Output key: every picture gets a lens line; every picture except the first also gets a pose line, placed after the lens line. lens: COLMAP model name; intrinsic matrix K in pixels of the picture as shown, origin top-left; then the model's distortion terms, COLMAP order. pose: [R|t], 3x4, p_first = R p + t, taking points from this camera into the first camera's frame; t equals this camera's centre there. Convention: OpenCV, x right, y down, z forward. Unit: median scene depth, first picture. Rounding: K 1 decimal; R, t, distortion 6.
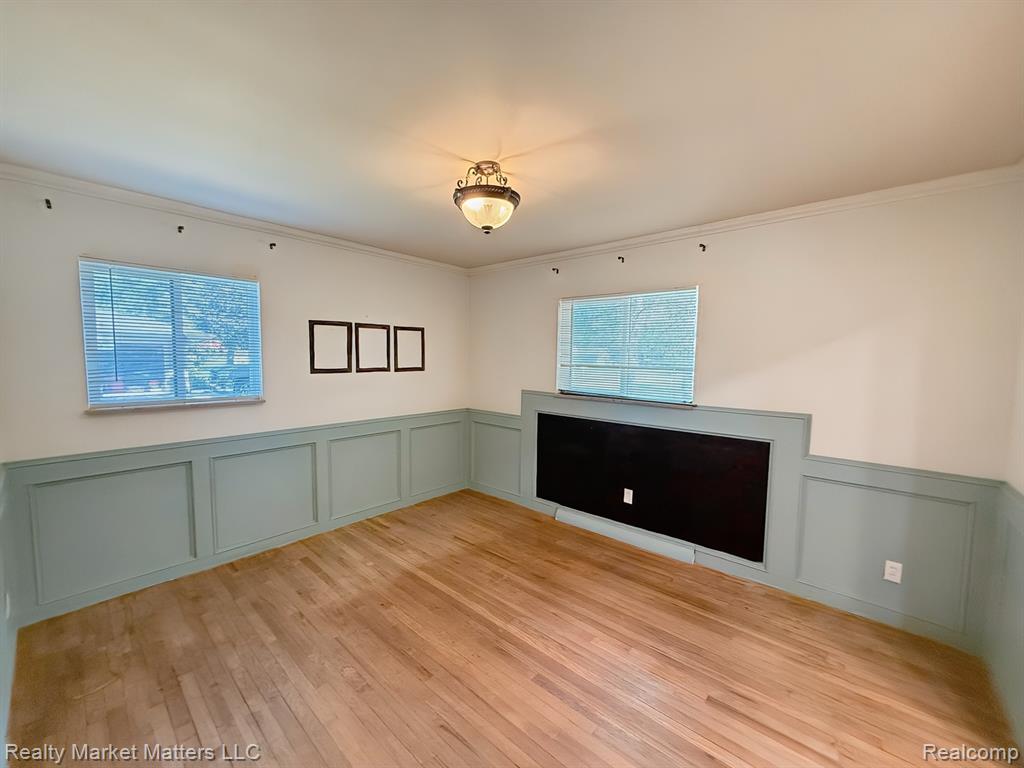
lens RADIAL K [[408.7, 0, 510.3], [0, 408.7, 386.7], [0, 0, 1]] dist [-0.002037, 0.000066]
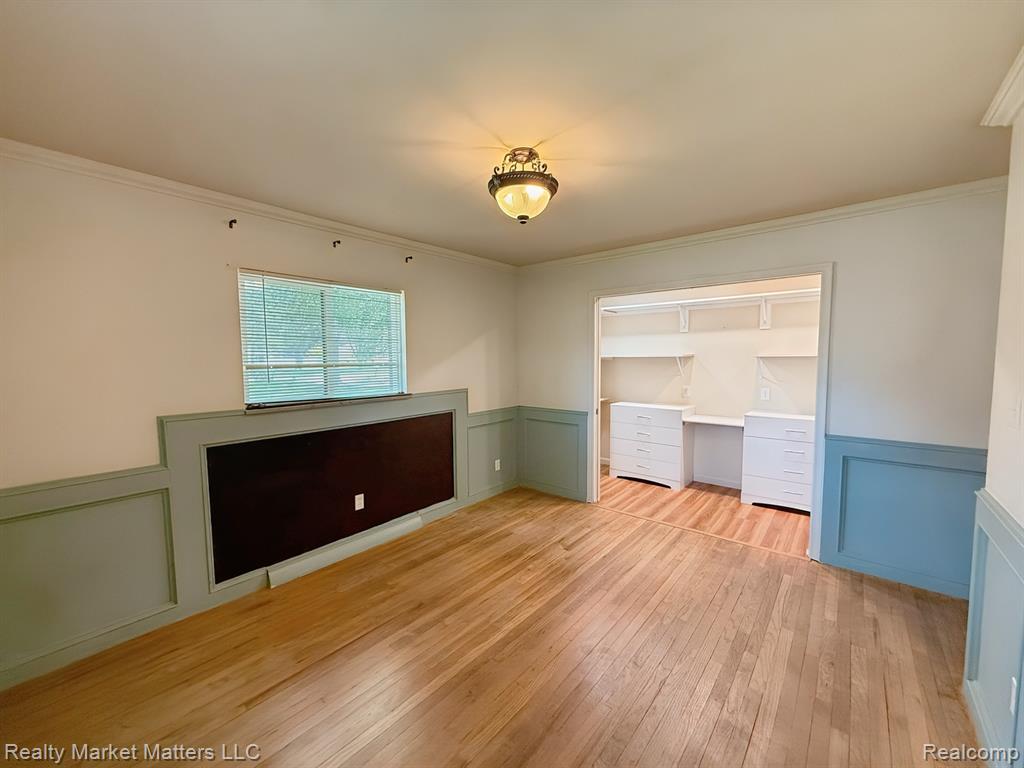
lens RADIAL K [[408.7, 0, 510.5], [0, 408.7, 383.1], [0, 0, 1]] dist [-0.002037, 0.000066]
pose [[-0.021735, -0.085290, 0.996119, -0.771951], [0.079868, 0.993022, 0.086767, -0.069930], [-0.996568, 0.081444, -0.014772, 0.789650]]
